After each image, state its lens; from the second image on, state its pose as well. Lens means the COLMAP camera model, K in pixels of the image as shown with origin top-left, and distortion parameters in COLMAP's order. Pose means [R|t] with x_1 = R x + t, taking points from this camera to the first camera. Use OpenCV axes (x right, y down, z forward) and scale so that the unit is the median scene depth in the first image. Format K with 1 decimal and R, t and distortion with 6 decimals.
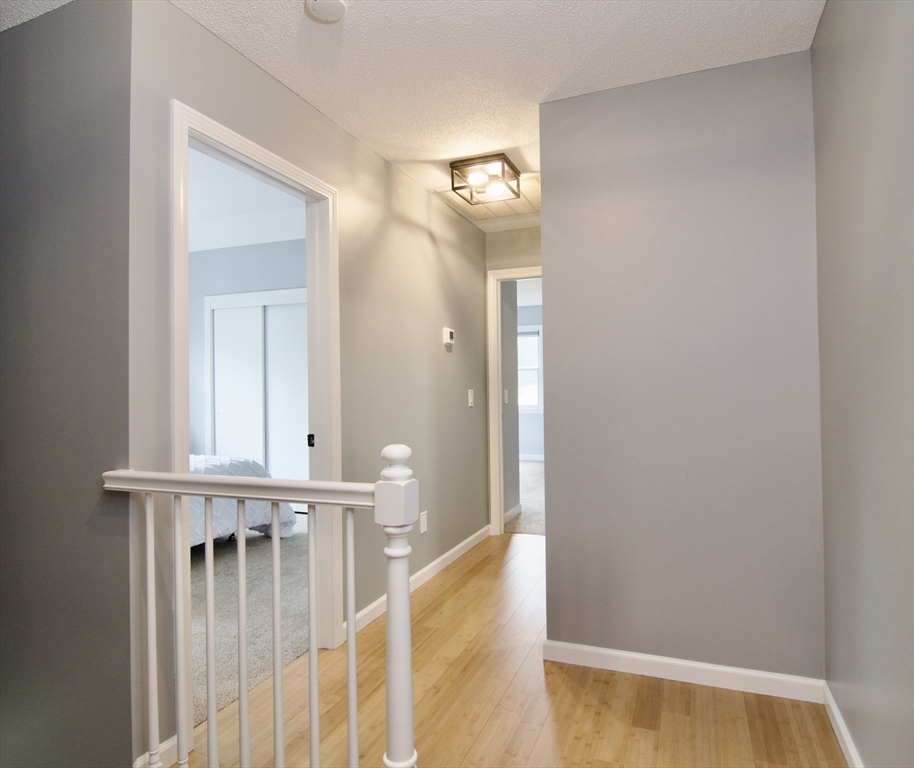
lens RADIAL K [[522.1, 0, 457.0], [0, 522.1, 384.0], [0, 0, 1]] dist [-0.001600, -0.000190]
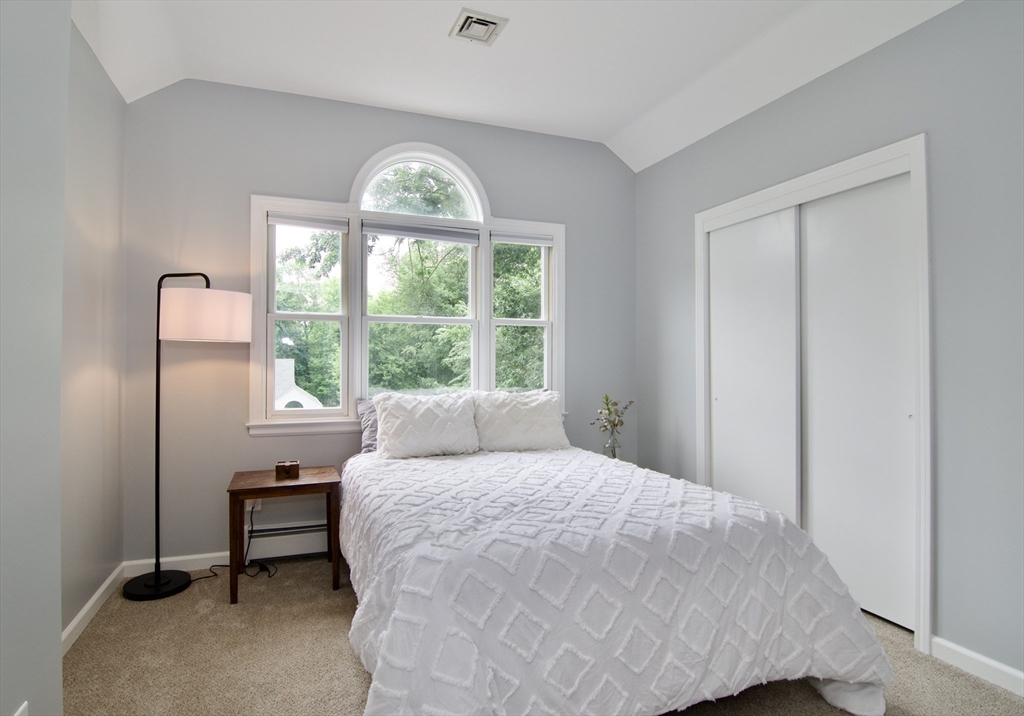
lens RADIAL K [[523.9, 0, 512.0], [0, 523.9, 358.0], [0, 0, 1]] dist [0.000508, 0.000014]
pose [[0.688661, 0.005440, -0.725063, -0.184913], [-0.006825, 0.999976, 0.001020, 0.009709], [0.725052, 0.004246, 0.688682, 0.424874]]
